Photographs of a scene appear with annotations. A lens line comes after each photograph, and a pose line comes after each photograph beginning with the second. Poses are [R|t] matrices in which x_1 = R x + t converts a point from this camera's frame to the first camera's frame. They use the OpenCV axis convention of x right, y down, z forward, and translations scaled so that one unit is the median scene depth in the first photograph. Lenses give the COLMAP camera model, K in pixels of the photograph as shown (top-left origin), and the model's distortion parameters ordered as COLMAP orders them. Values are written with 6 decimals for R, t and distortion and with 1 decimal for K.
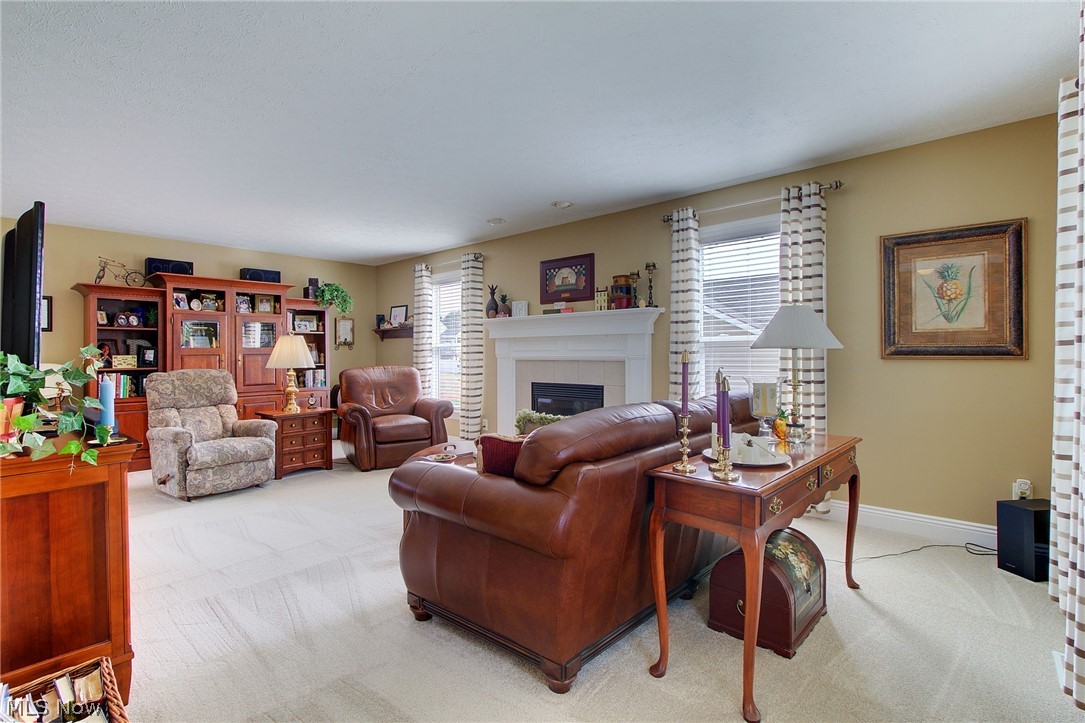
lens RADIAL K [[509.7, 0, 533.7], [0, 509.7, 352.2], [0, 0, 1]] dist [-0.002411, -0.000205]
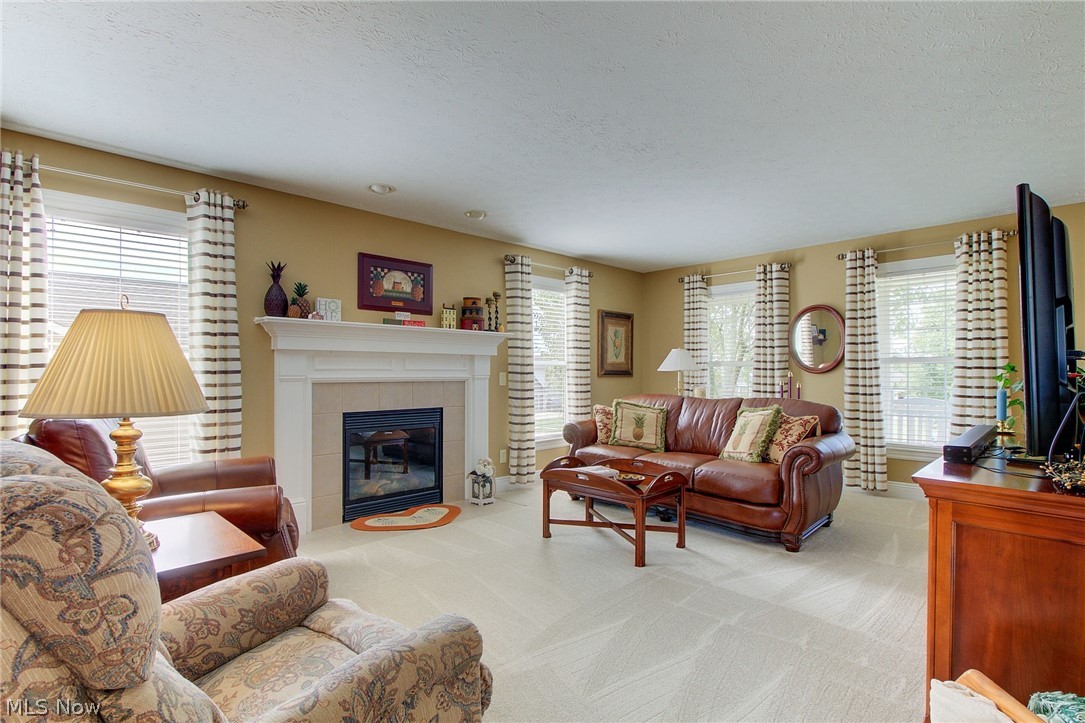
lens RADIAL K [[525.3, 0, 535.2], [0, 525.3, 362.5], [0, 0, 1]] dist [-0.010234, -0.000251]
pose [[0.063835, 0.024122, 0.997669, -0.798315], [-0.002580, 0.999708, -0.024006, 0.004152], [-0.997957, -0.001041, 0.063879, 0.741057]]
